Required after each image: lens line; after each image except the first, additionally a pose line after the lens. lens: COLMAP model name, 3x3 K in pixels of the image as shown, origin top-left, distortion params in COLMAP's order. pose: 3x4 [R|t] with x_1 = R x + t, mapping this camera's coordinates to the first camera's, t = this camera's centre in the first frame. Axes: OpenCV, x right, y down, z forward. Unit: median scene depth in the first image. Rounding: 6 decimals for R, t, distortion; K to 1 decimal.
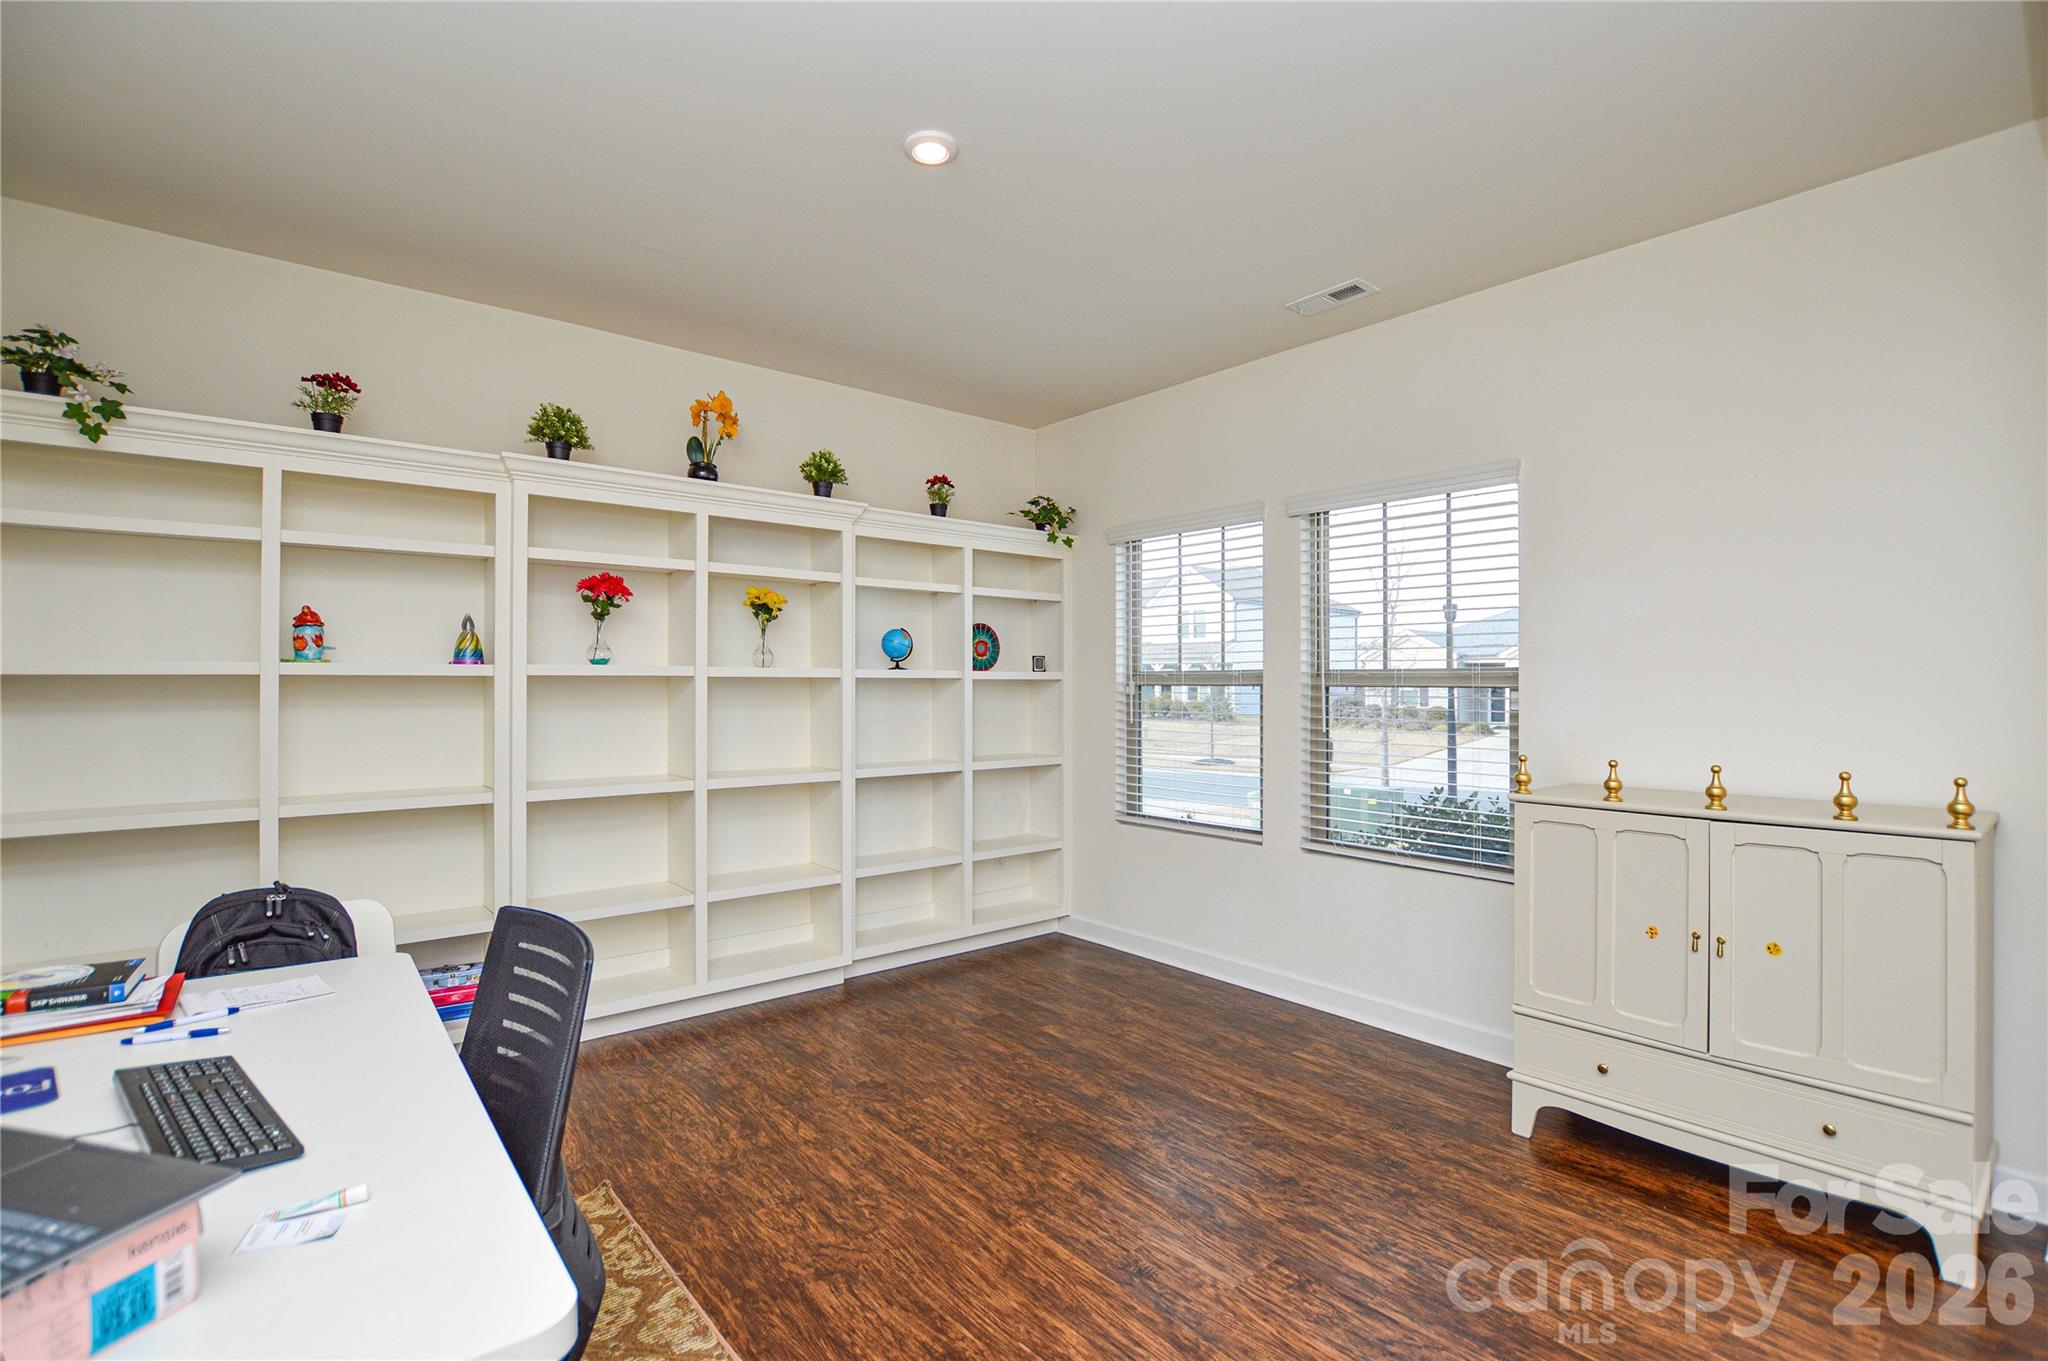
lens RADIAL K [[929.9, 0, 1021.3], [0, 929.9, 685.4], [0, 0, 1]] dist [-0.035681, 0.004667]
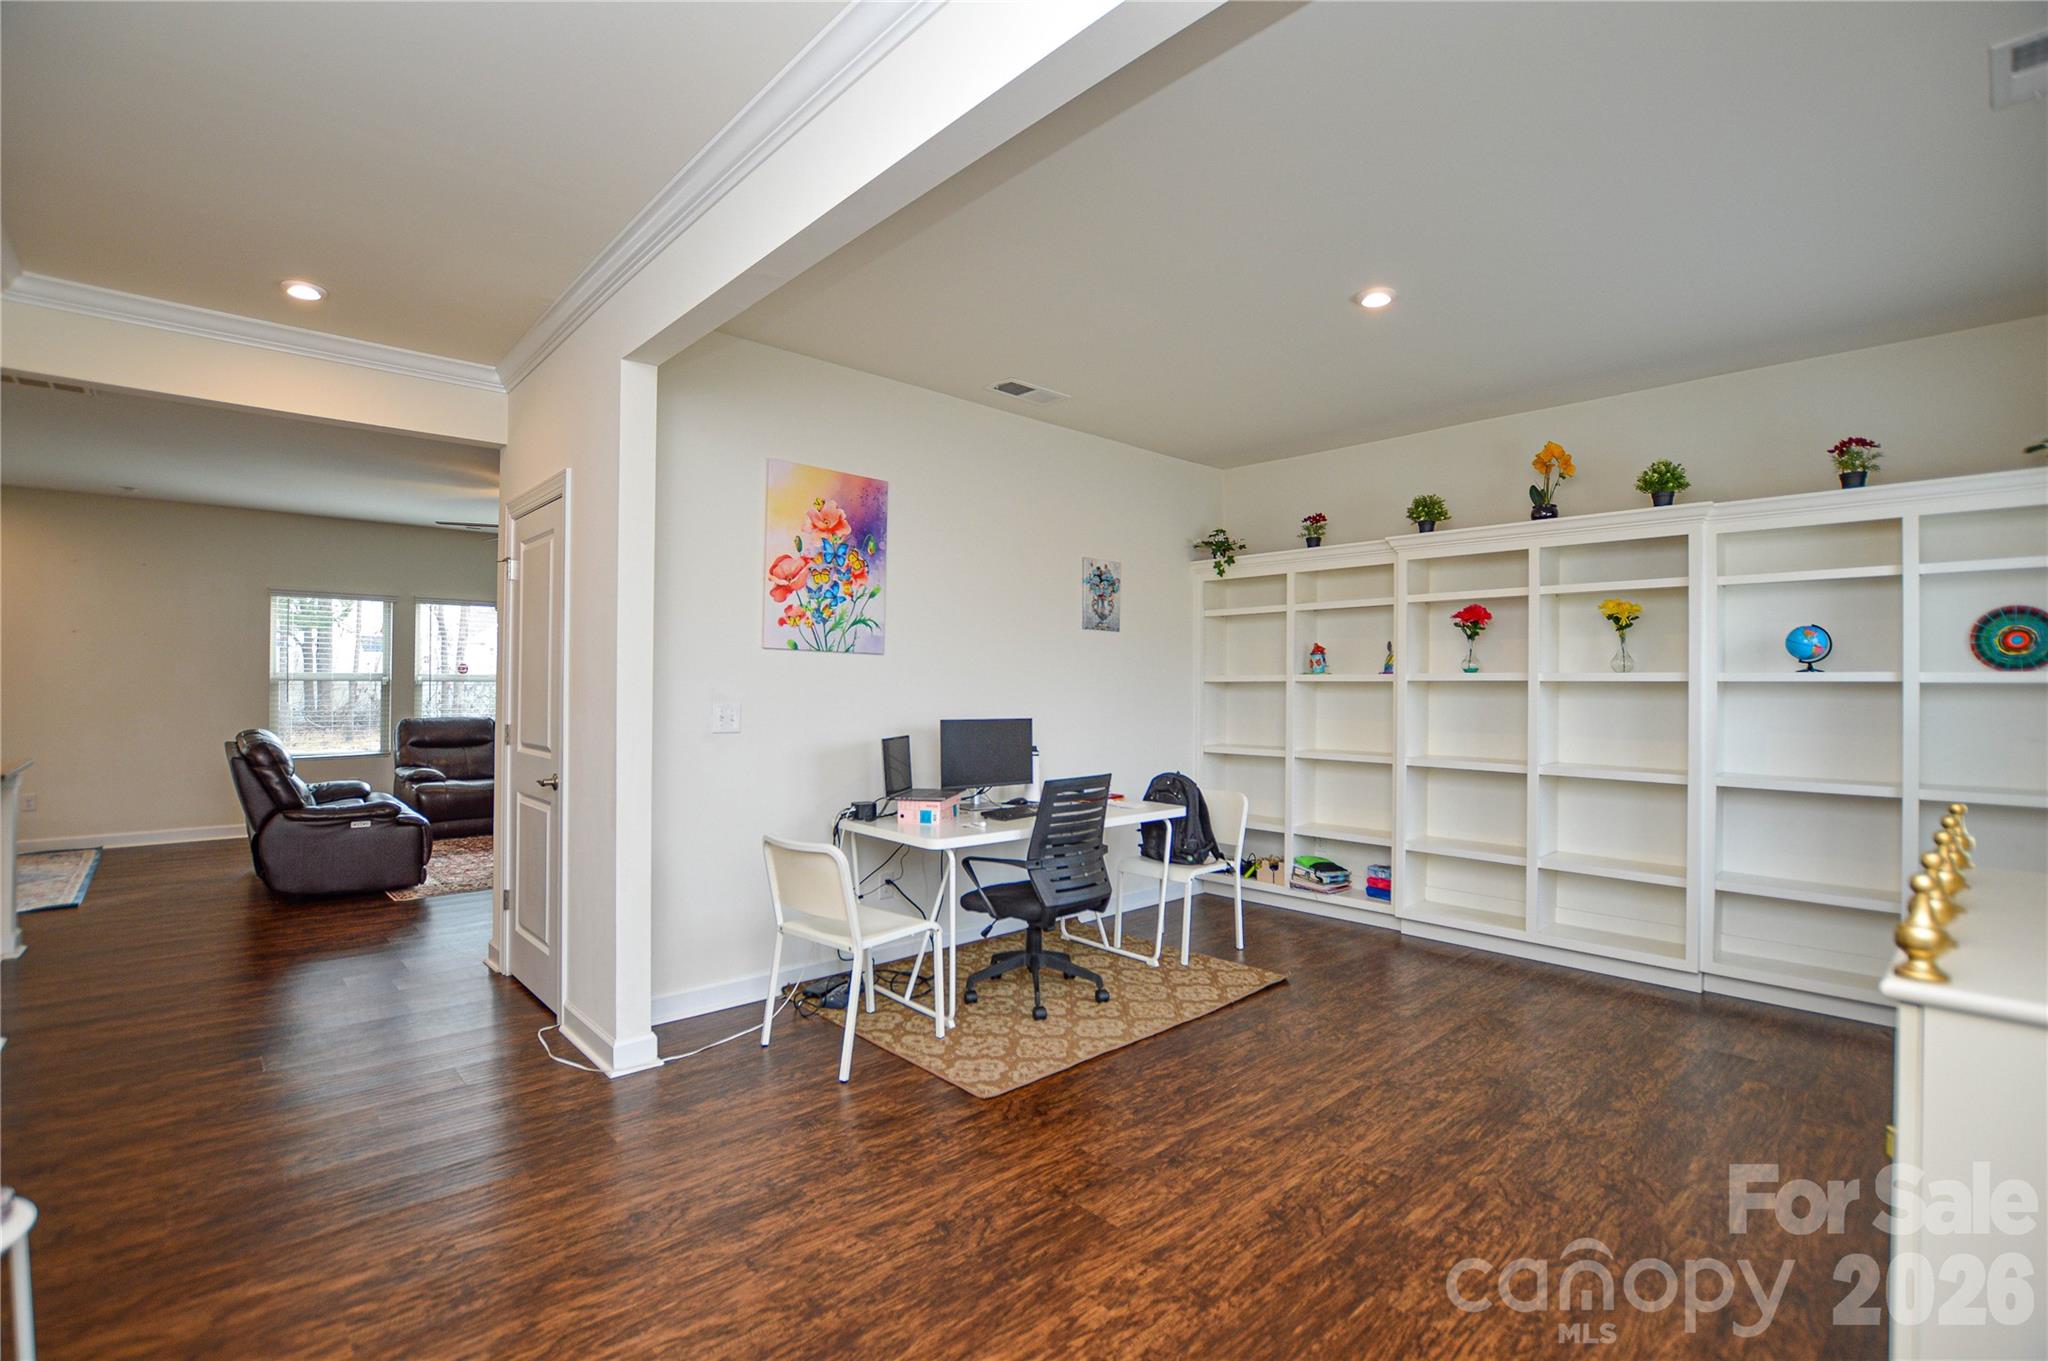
lens RADIAL K [[929.9, 0, 1030.1], [0, 929.9, 683.4], [0, 0, 1]] dist [-0.035681, 0.004667]
pose [[0.054733, -0.002862, -0.998497, 0.913802], [-0.006910, 0.999971, -0.003245, 0.002049], [0.998477, 0.007077, 0.054712, 0.294906]]
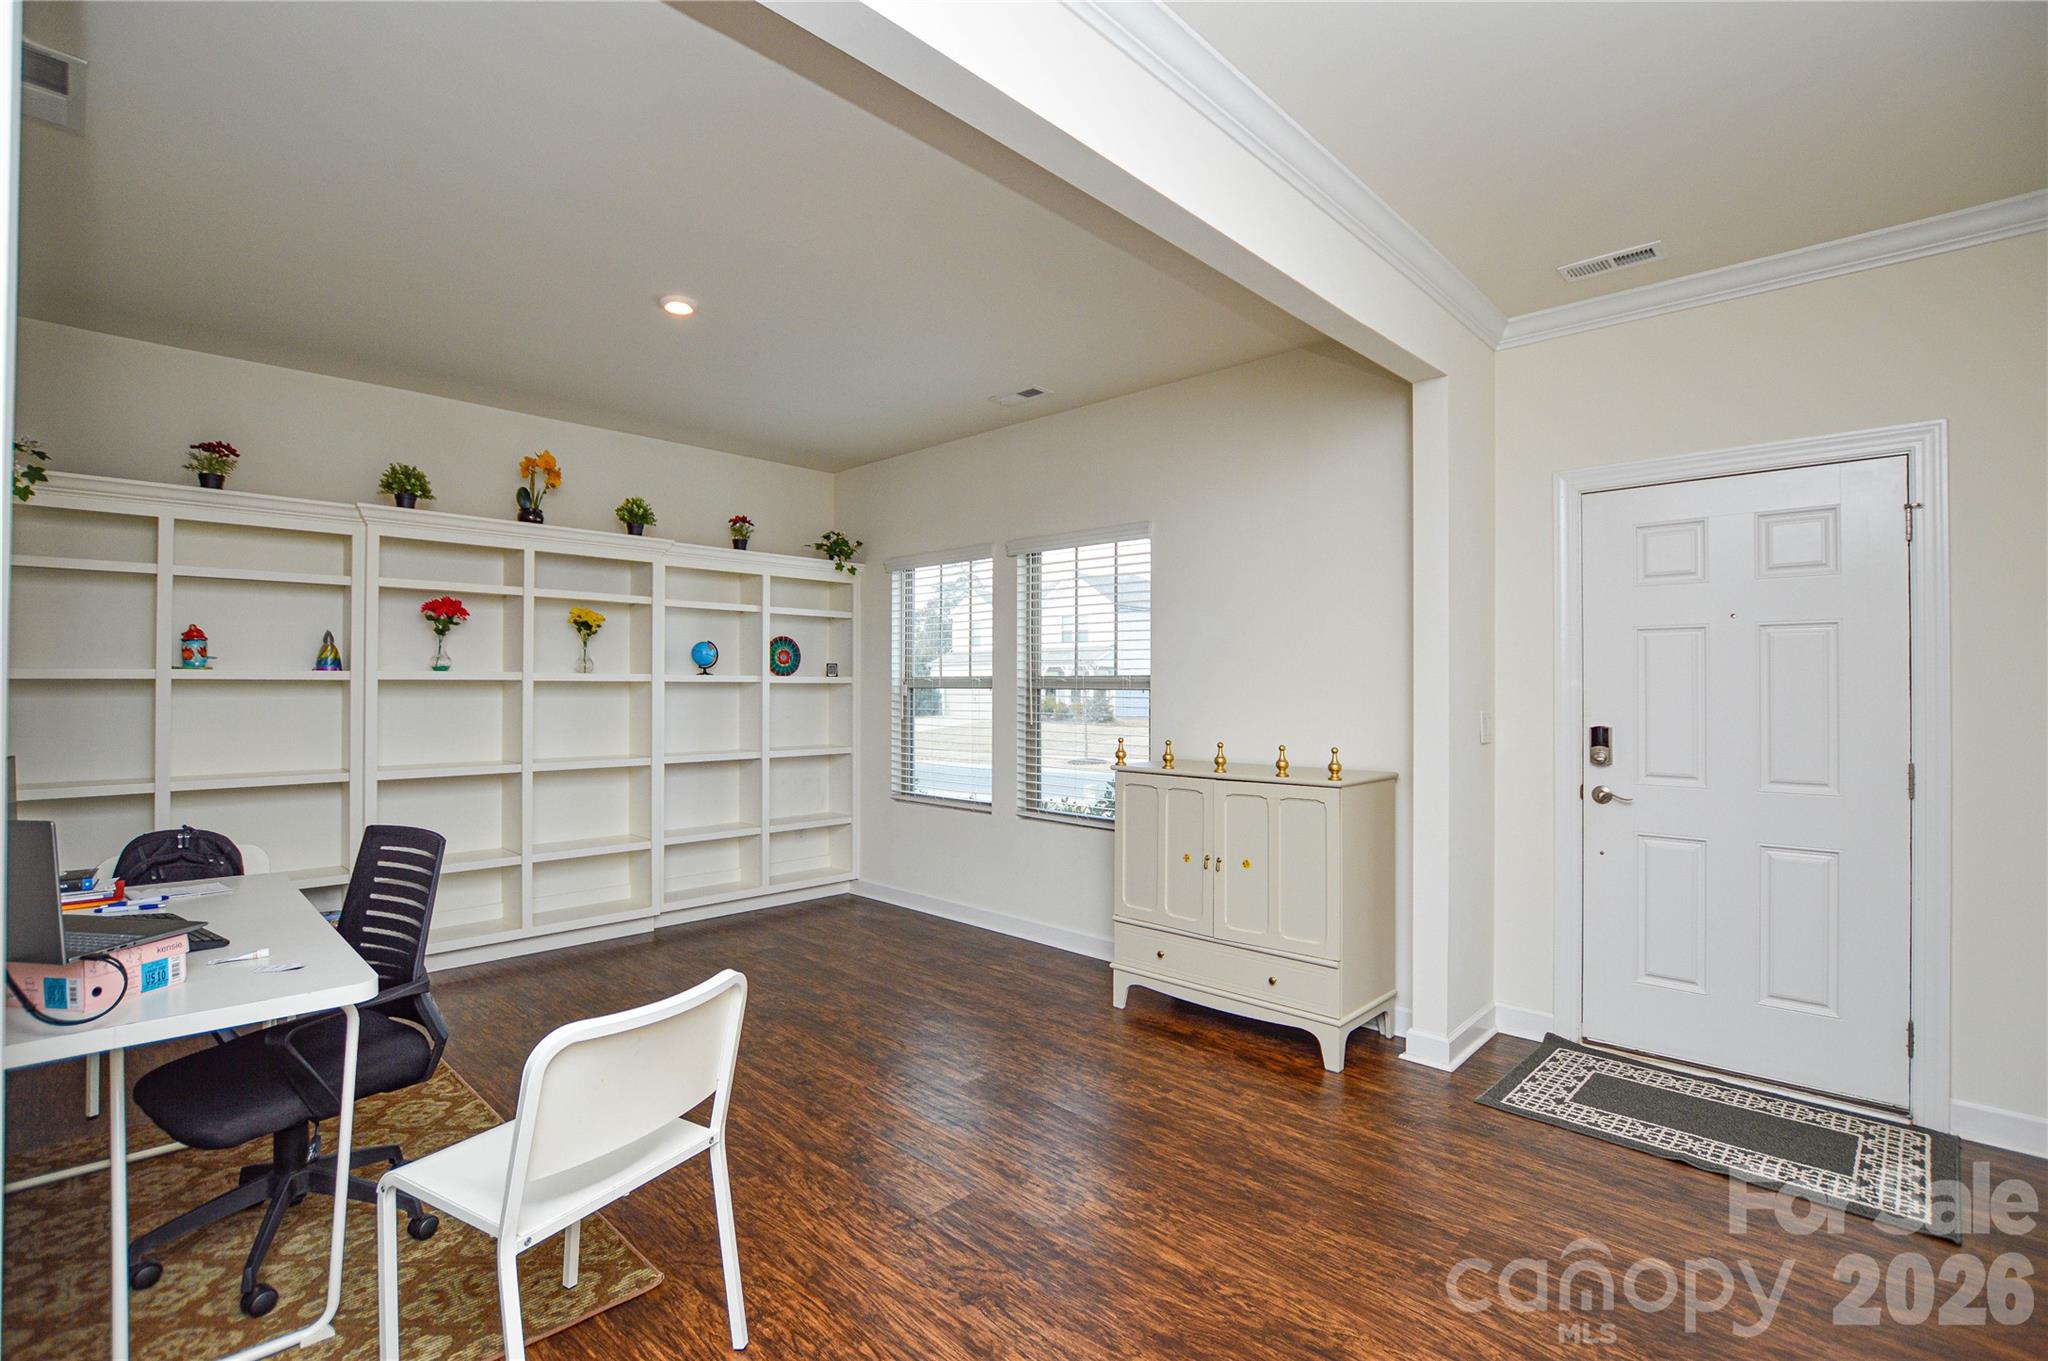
lens RADIAL K [[929.9, 0, 1022.9], [0, 929.9, 683.7], [0, 0, 1]] dist [-0.035681, 0.004667]
pose [[0.994181, 0.001405, 0.107711, 0.200979], [-0.000873, 0.999987, -0.004986, 0.000135], [-0.107717, 0.004863, 0.994170, -0.332049]]
